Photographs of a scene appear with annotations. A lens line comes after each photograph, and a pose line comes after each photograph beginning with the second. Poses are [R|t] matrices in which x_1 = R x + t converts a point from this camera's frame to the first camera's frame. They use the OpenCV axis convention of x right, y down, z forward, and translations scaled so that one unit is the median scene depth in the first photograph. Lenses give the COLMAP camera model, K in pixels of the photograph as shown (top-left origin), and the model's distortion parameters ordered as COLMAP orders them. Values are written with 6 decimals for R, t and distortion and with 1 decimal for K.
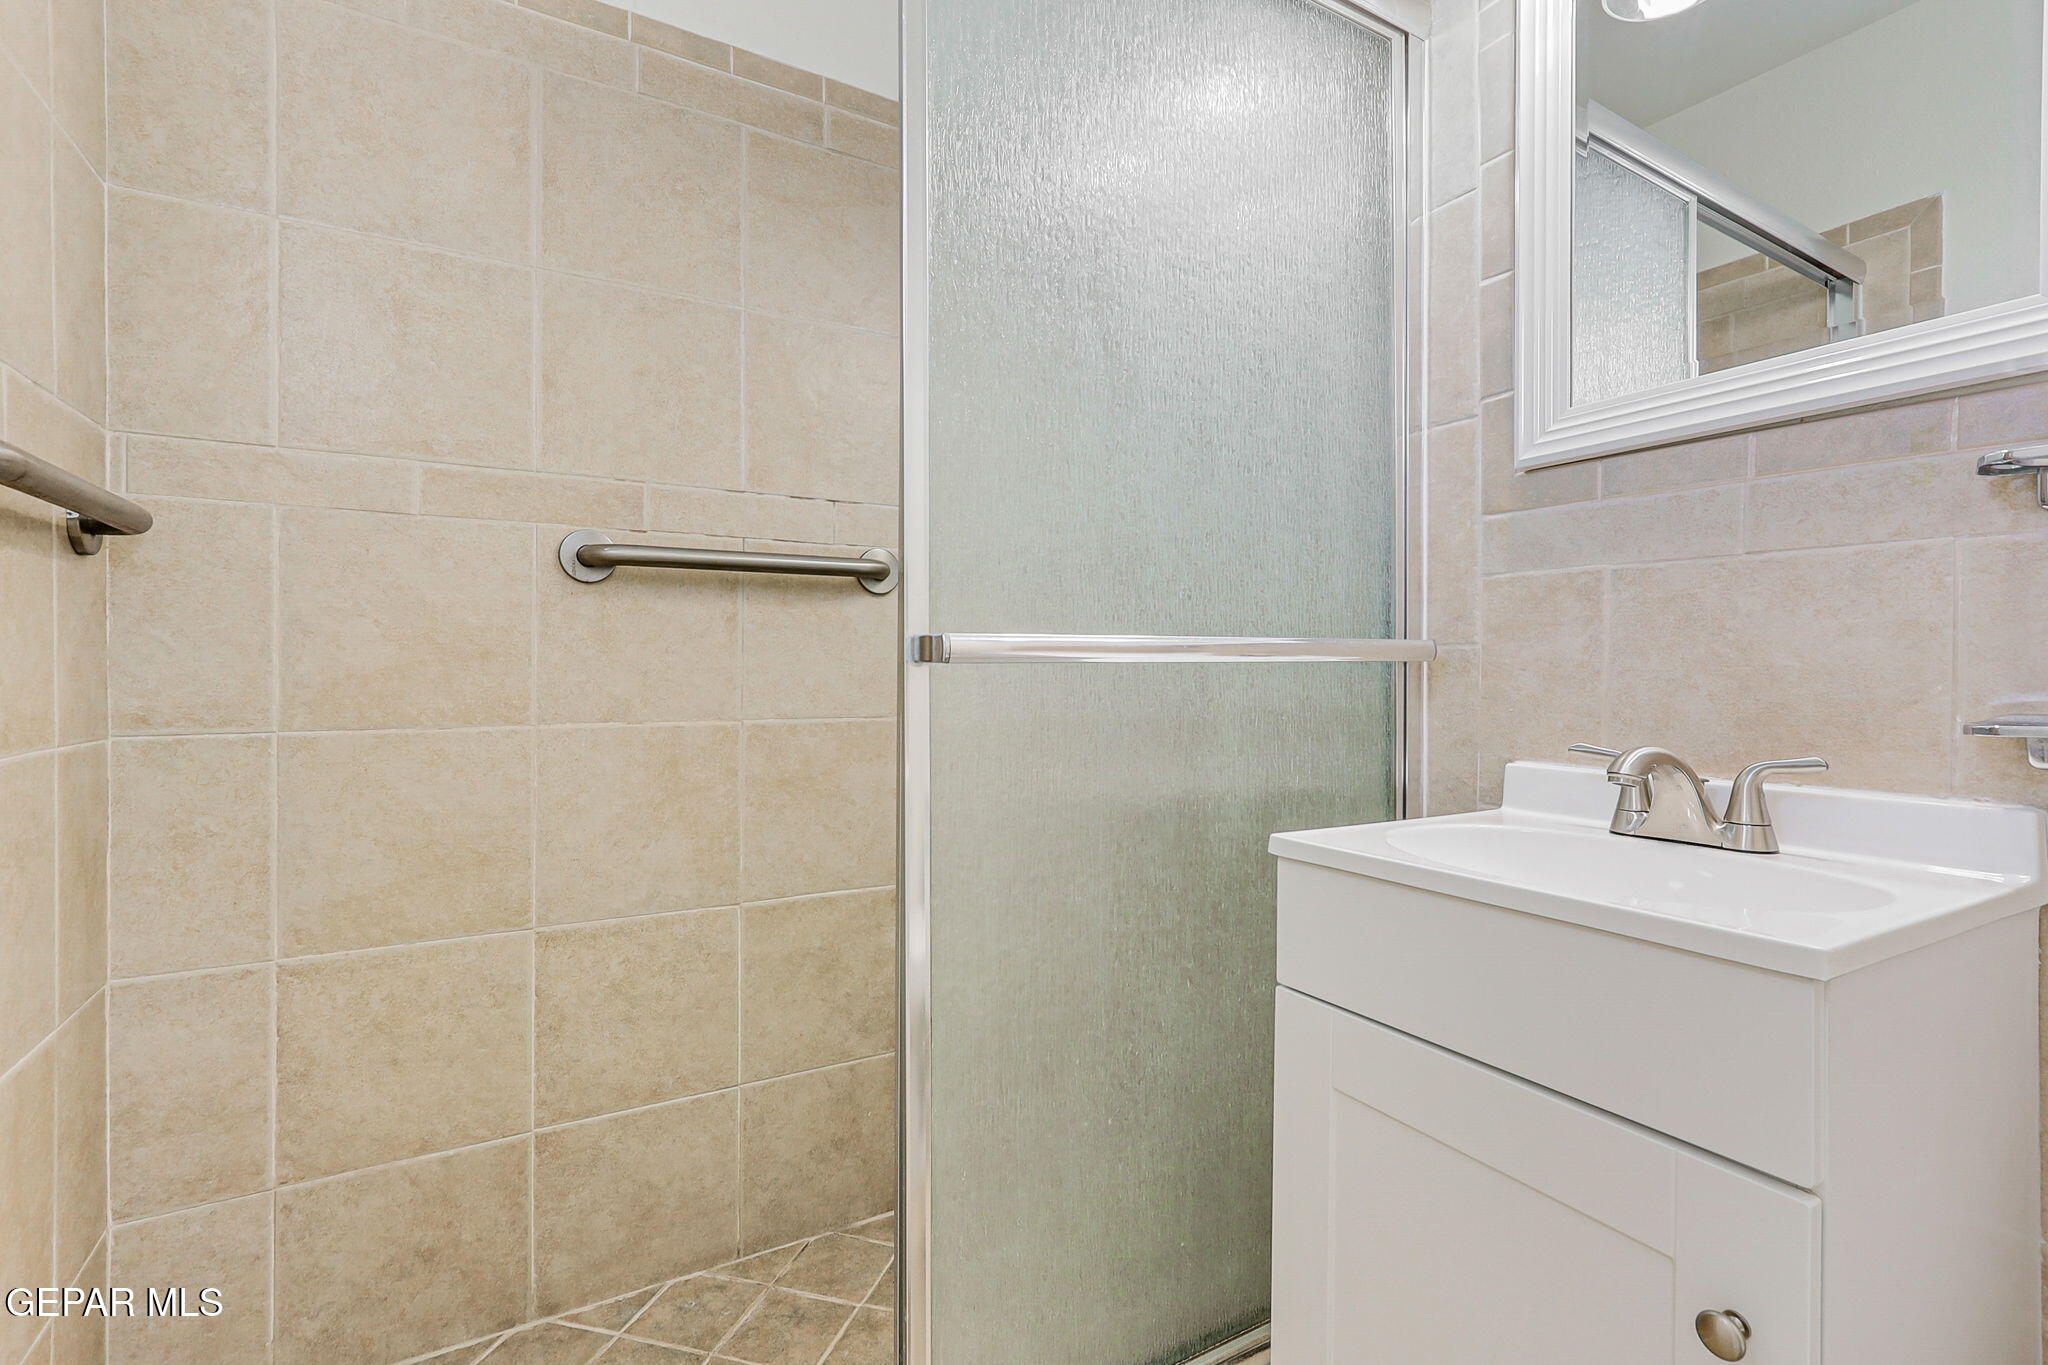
lens RADIAL K [[944.4, 0, 1036.2], [0, 944.4, 683.9], [0, 0, 1]] dist [-0.000037, 0.002465]
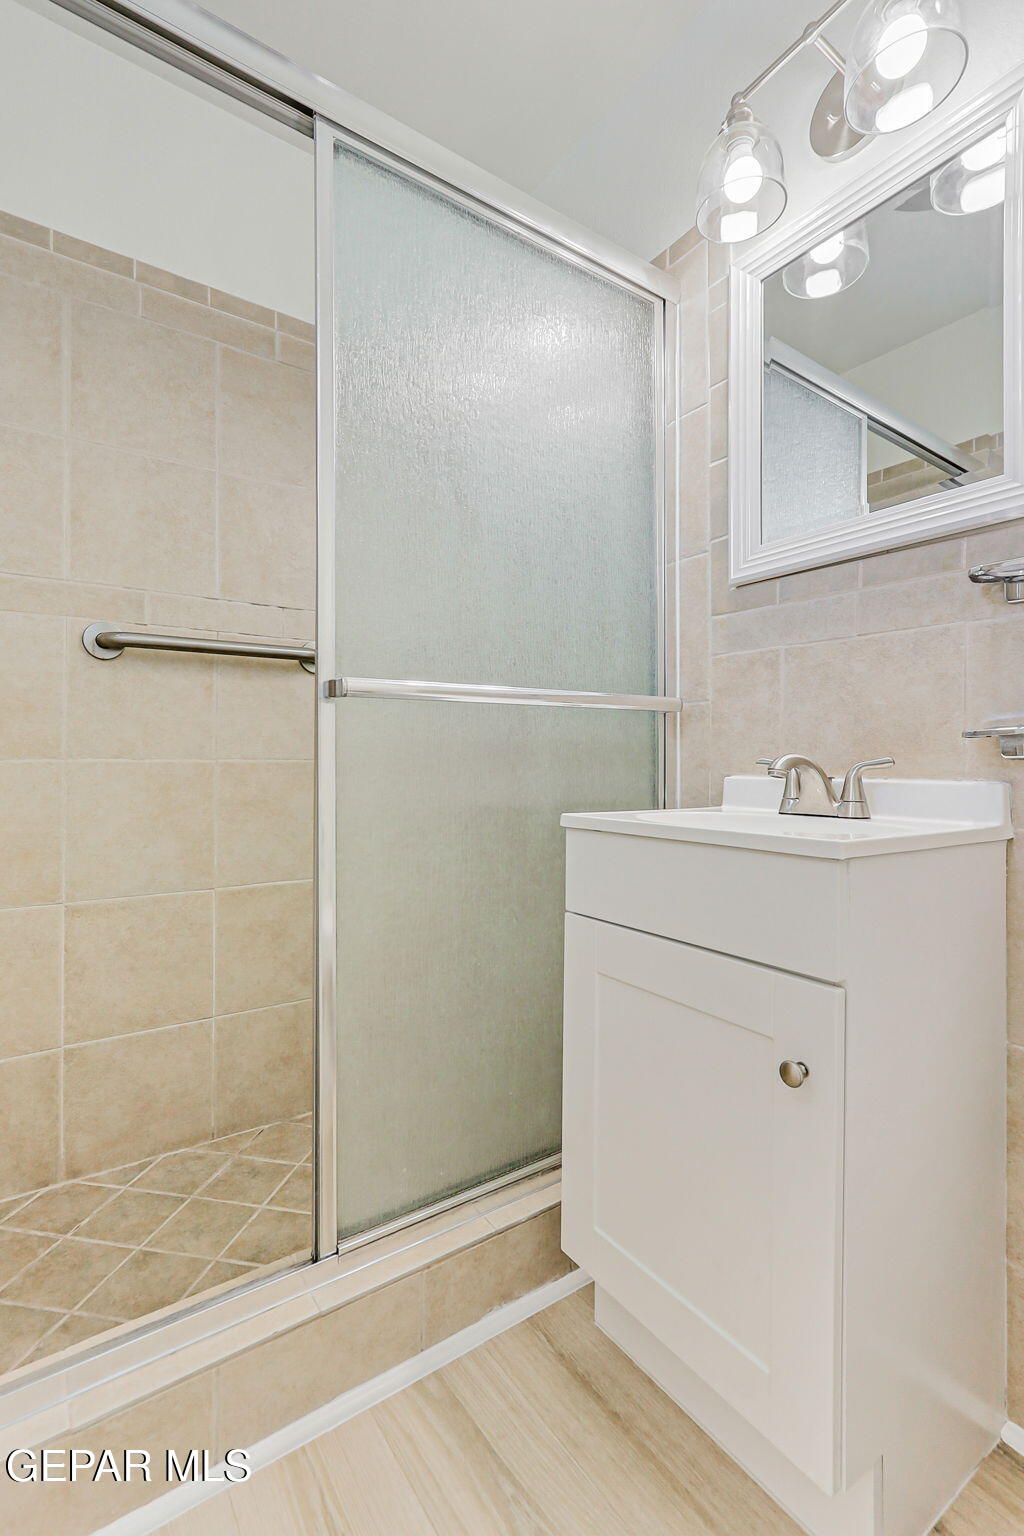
lens RADIAL K [[708.3, 0, 504.3], [0, 708.3, 766.7], [0, 0, 1]] dist [-0.000037, 0.002465]
pose [[0.997669, -0.000804, 0.068241, 0.057811], [0.001254, 0.999978, -0.006554, 0.067778], [-0.068234, 0.006624, 0.997647, -0.111286]]
